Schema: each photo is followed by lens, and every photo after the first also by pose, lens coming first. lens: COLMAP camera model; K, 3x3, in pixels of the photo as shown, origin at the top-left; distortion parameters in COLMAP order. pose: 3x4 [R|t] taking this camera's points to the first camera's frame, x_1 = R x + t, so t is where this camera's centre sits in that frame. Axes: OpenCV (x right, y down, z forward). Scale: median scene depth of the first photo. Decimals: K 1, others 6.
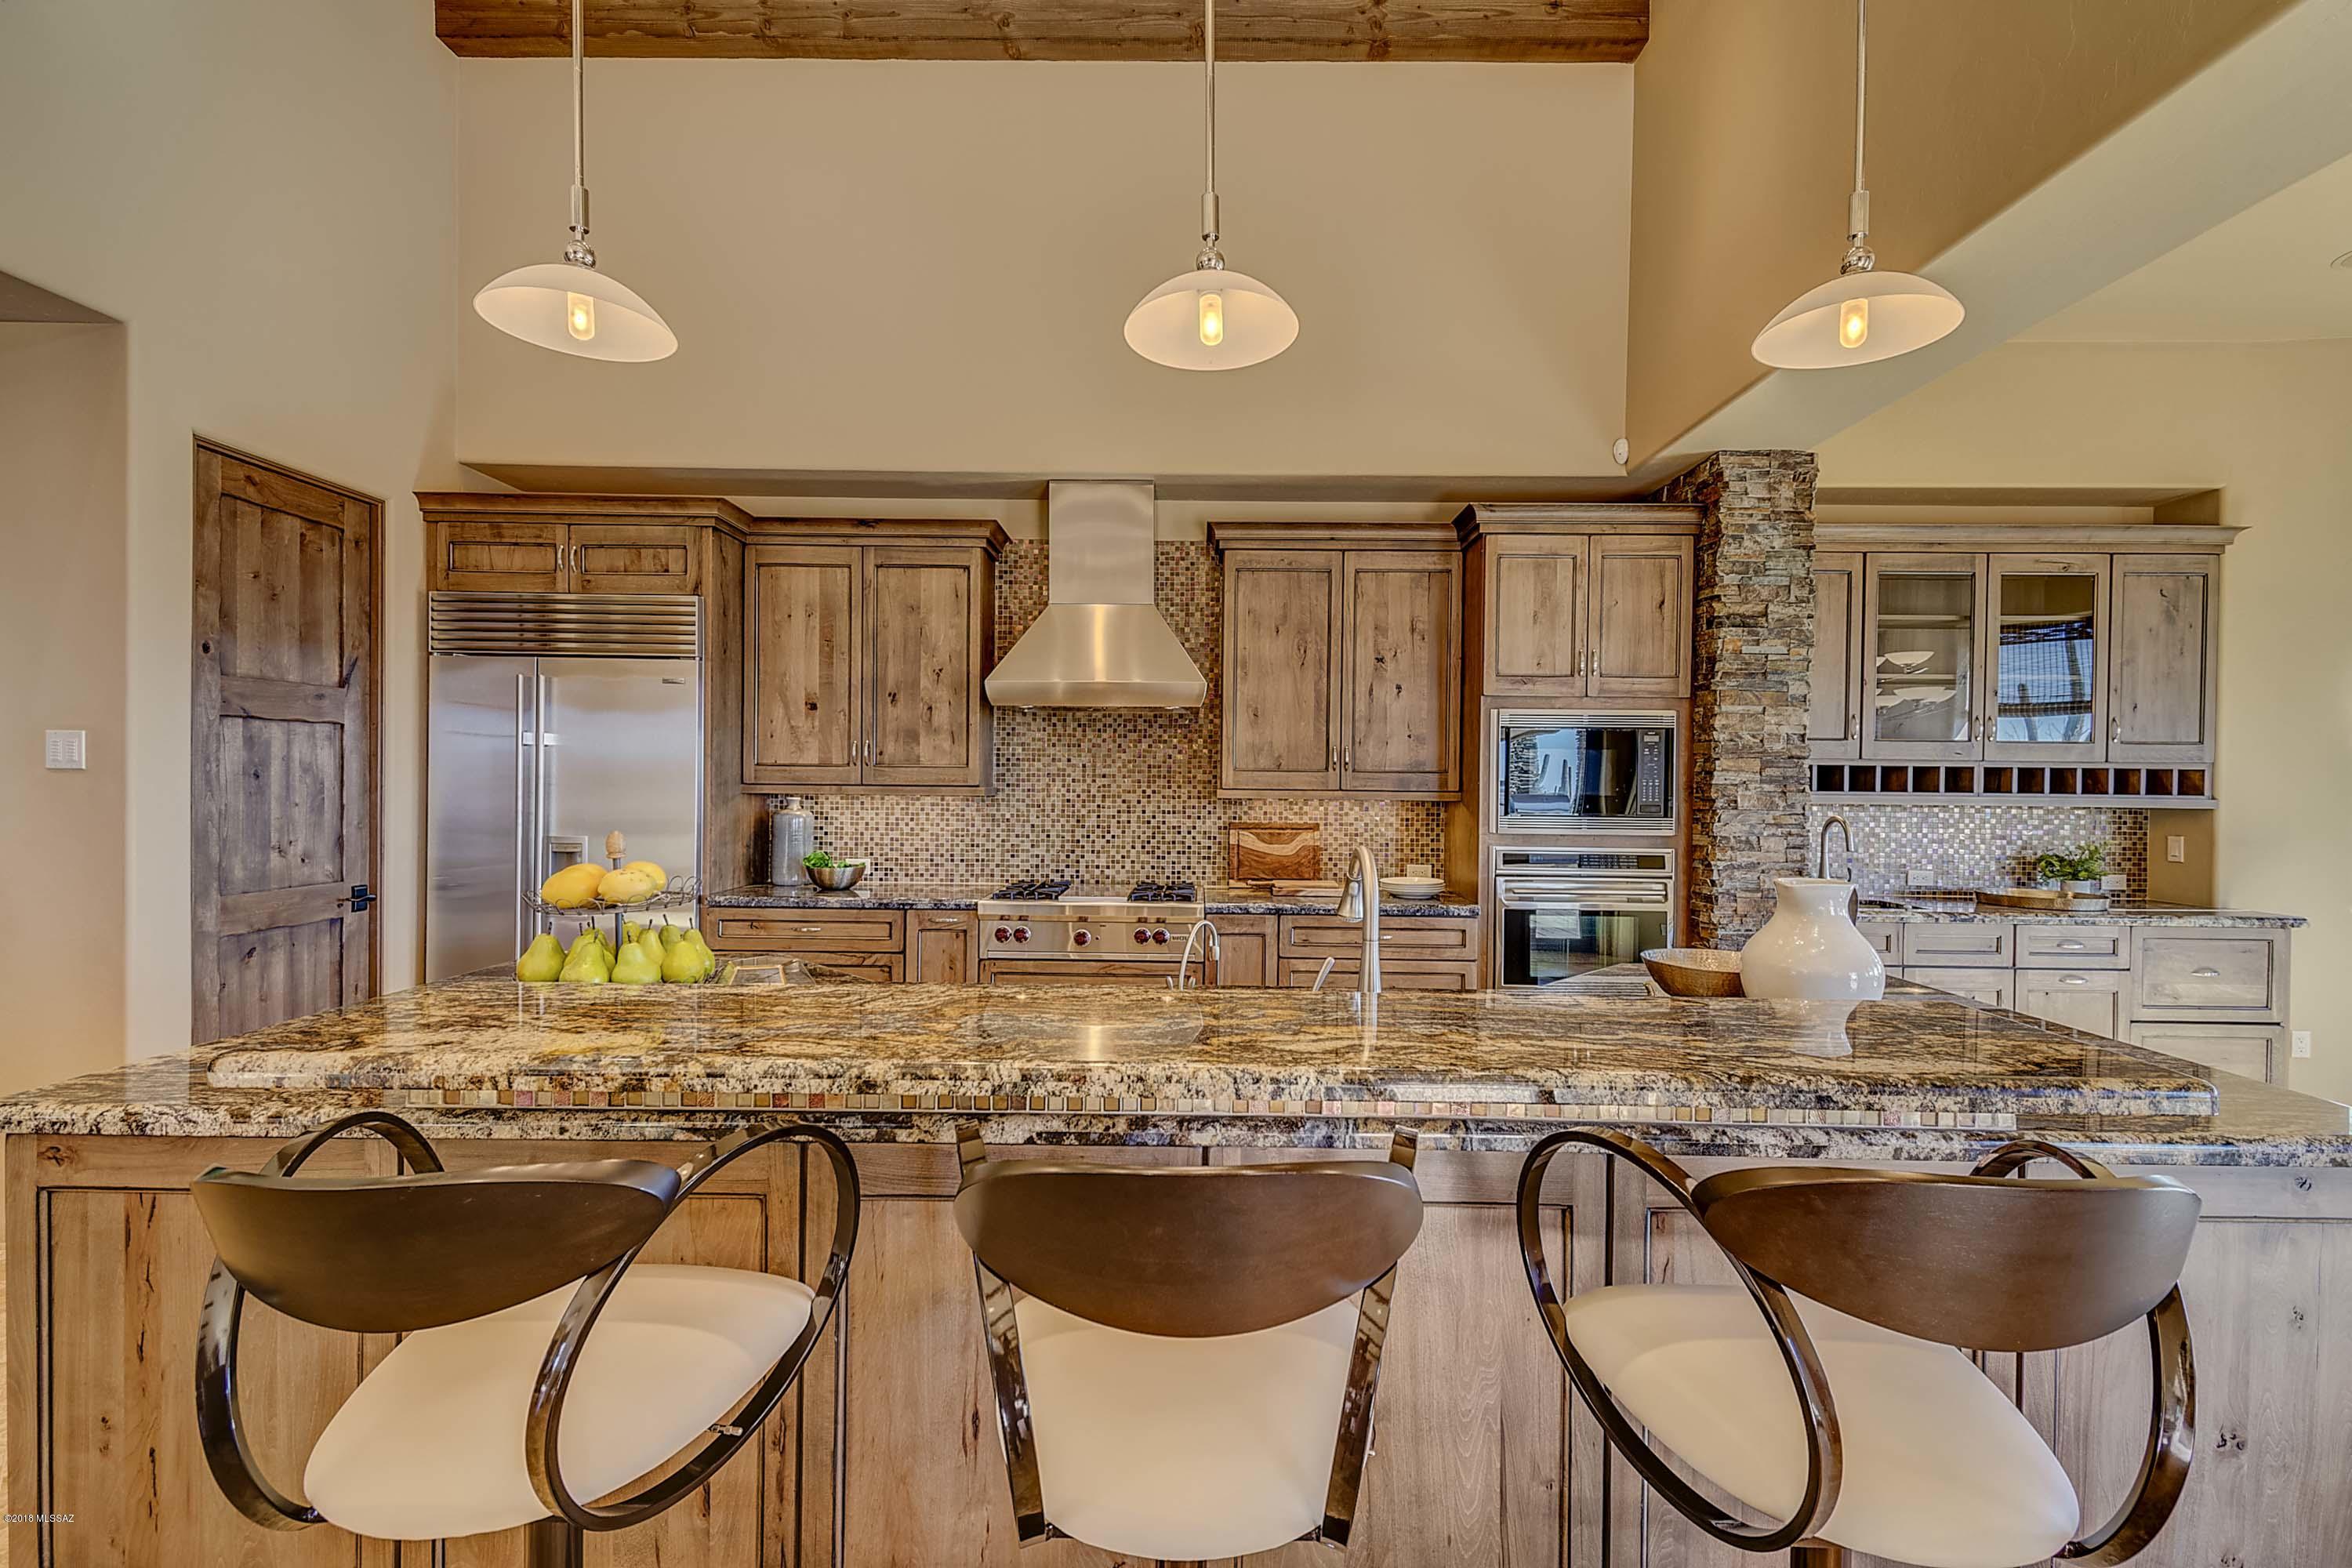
lens RADIAL K [[1036.2, 0, 1185.0], [0, 1036.2, 788.1], [0, 0, 1]] dist [0.015832, -0.006401]
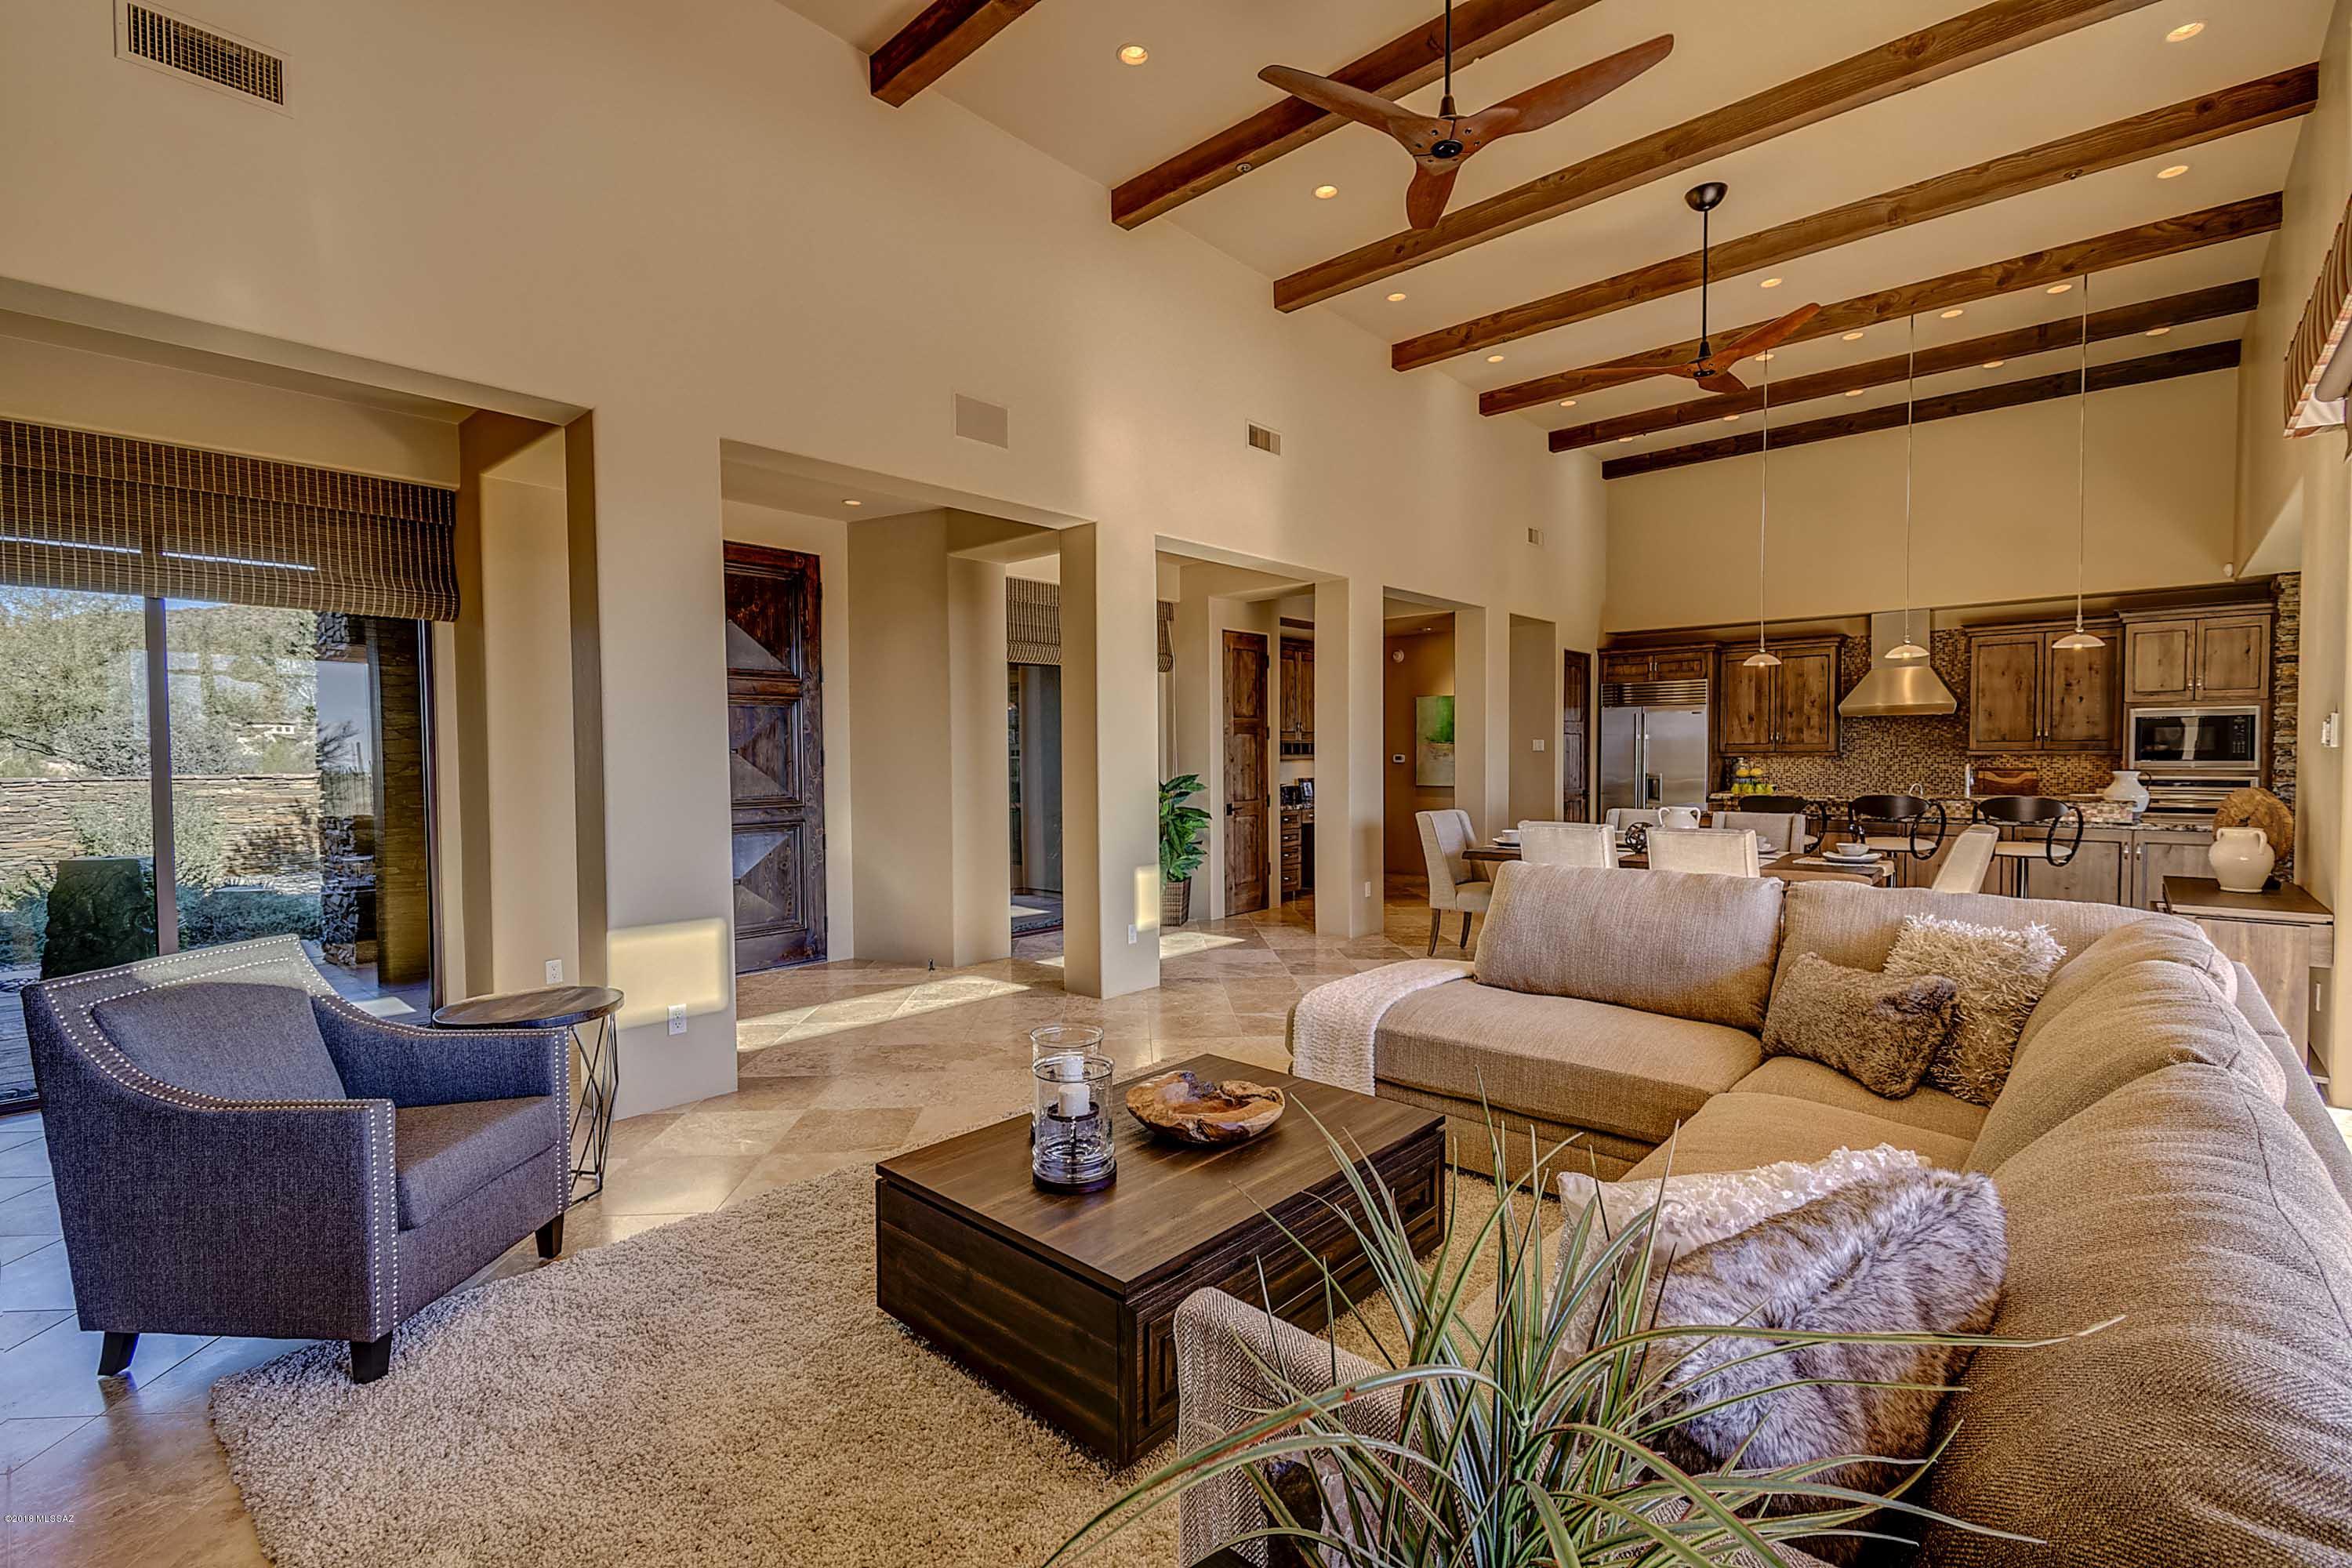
lens RADIAL K [[1036.2, 0, 1185.0], [0, 1036.2, 788.1], [0, 0, 1]] dist [0.015832, -0.006401]
pose [[0.748881, 0.004242, -0.662691, 0.258375], [0.010639, 0.999774, 0.018422, 0.021434], [0.662619, -0.020846, 0.748666, -1.715187]]
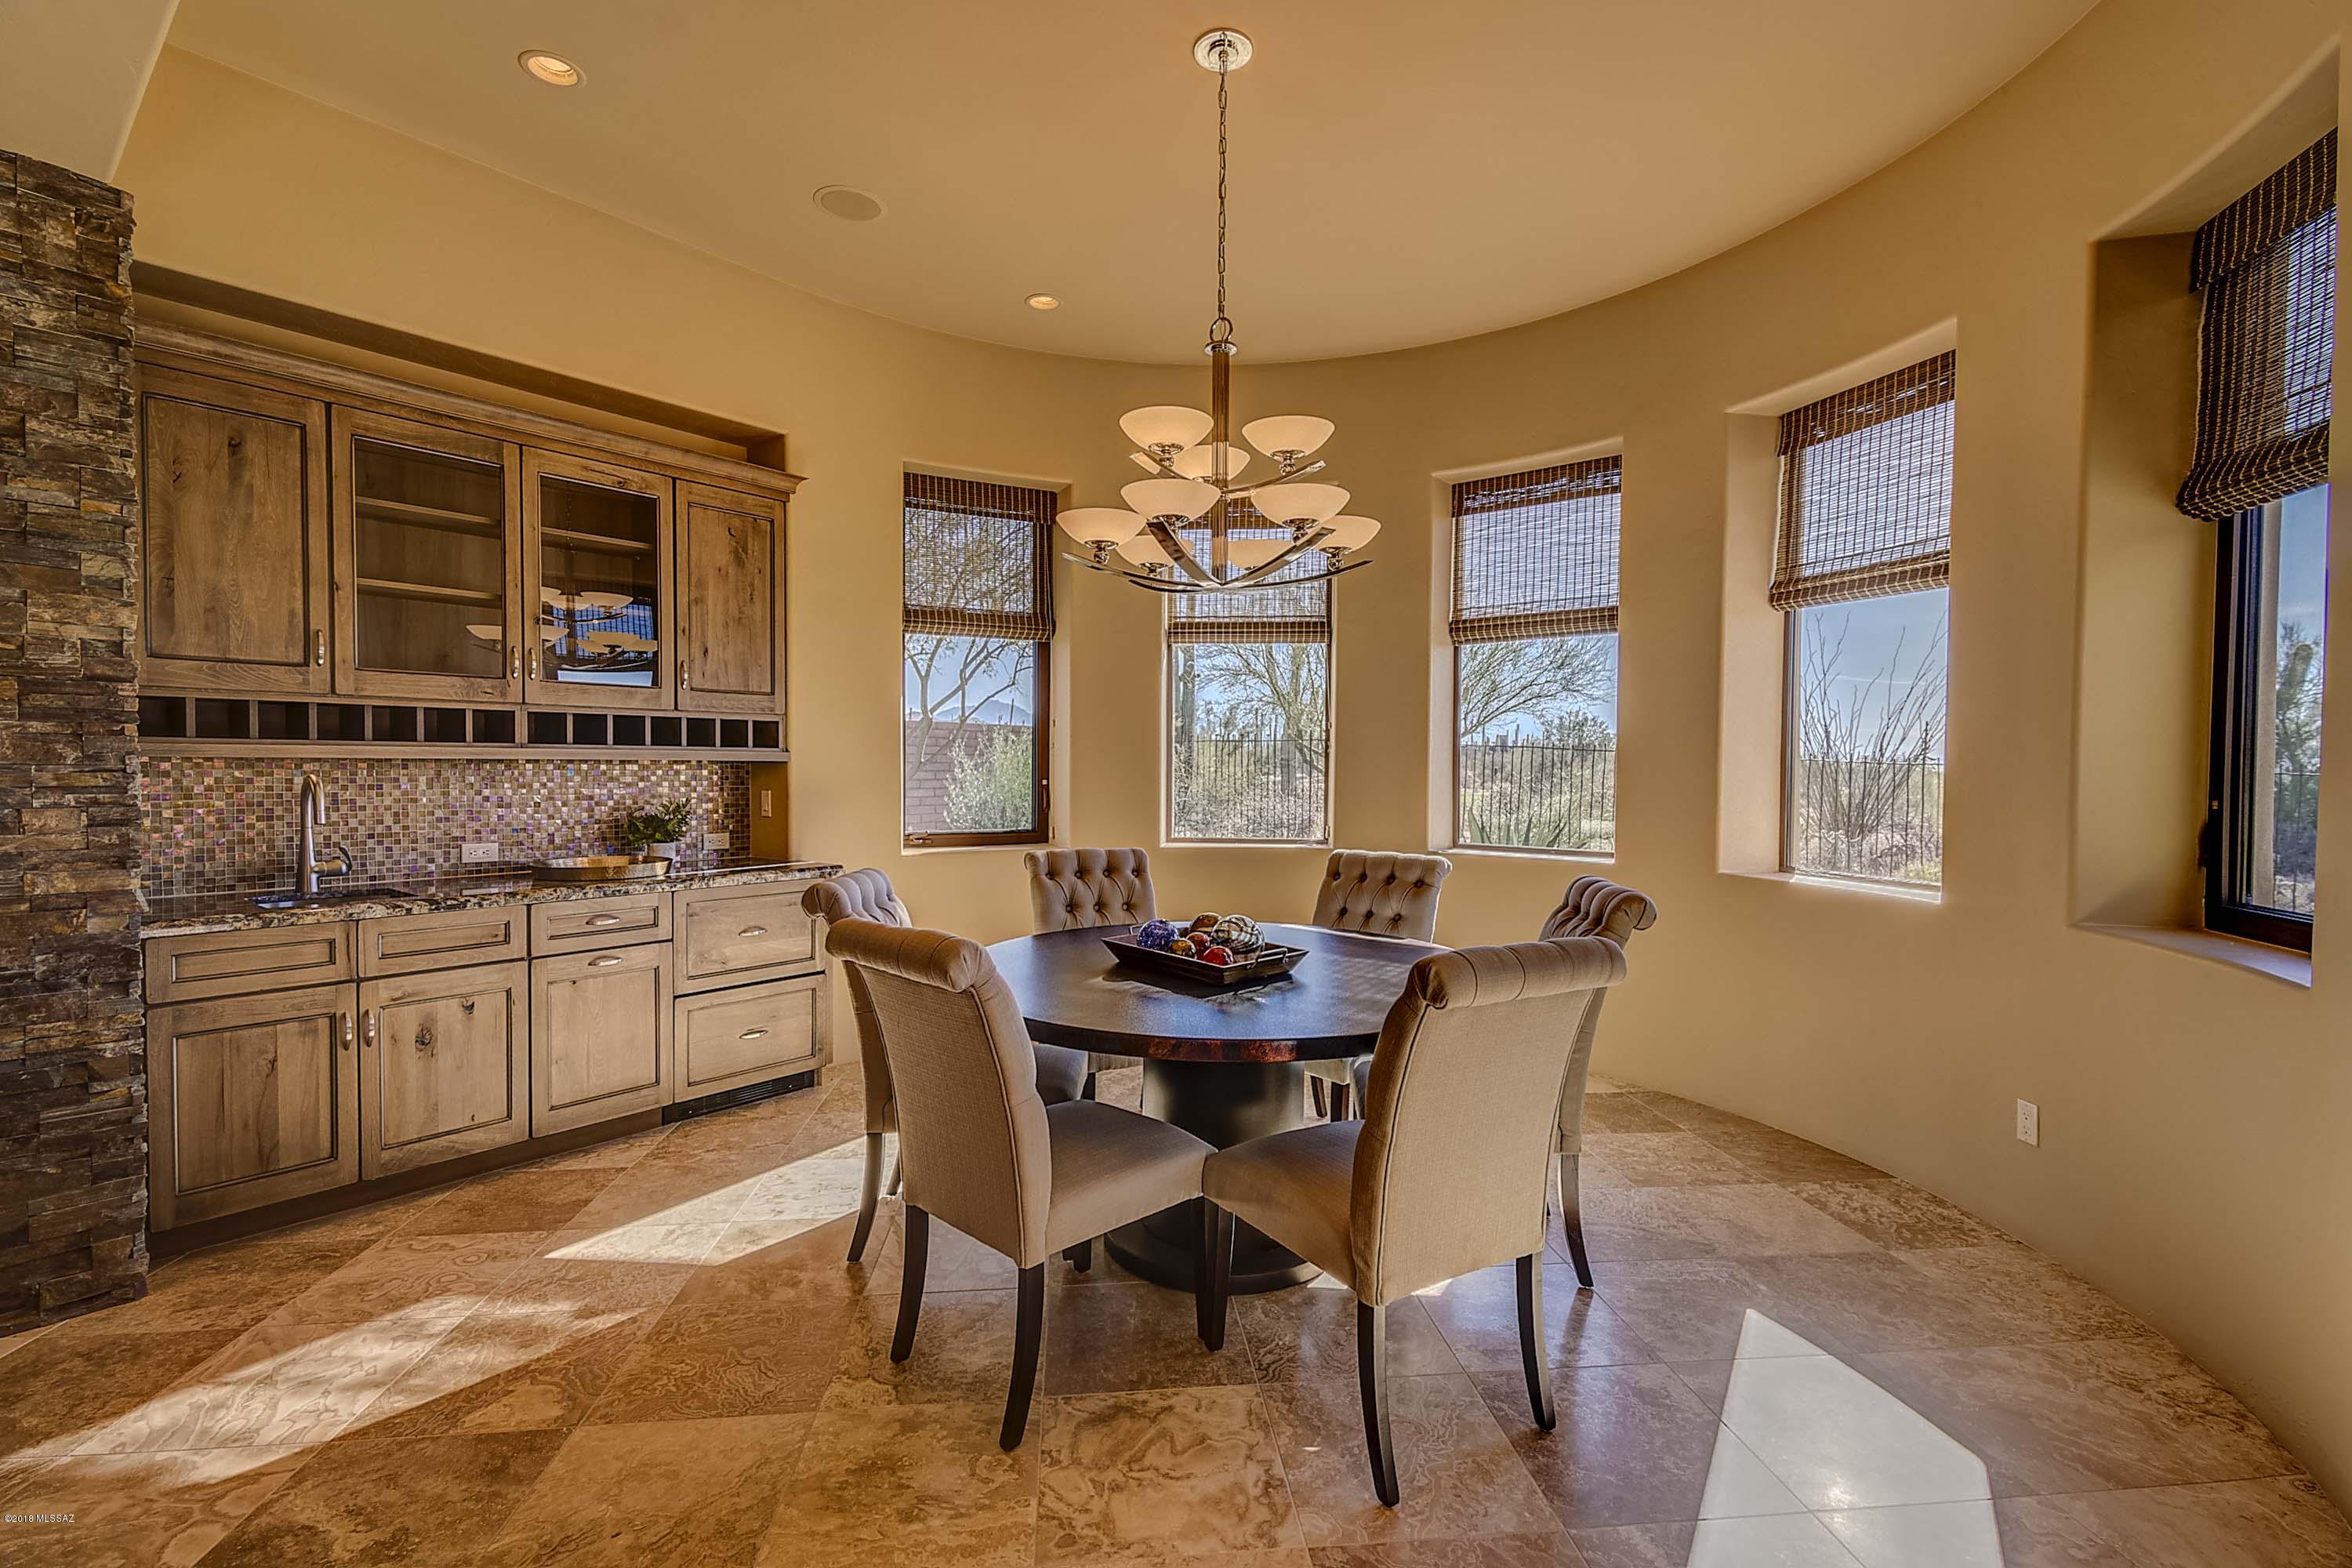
lens RADIAL K [[1036.2, 0, 1185.0], [0, 1036.2, 788.1], [0, 0, 1]] dist [0.015832, -0.006401]
pose [[0.618606, -0.026564, 0.785252, 0.453331], [0.007769, 0.999586, 0.027694, 0.021301], [-0.785663, -0.011032, 0.618556, 0.099915]]
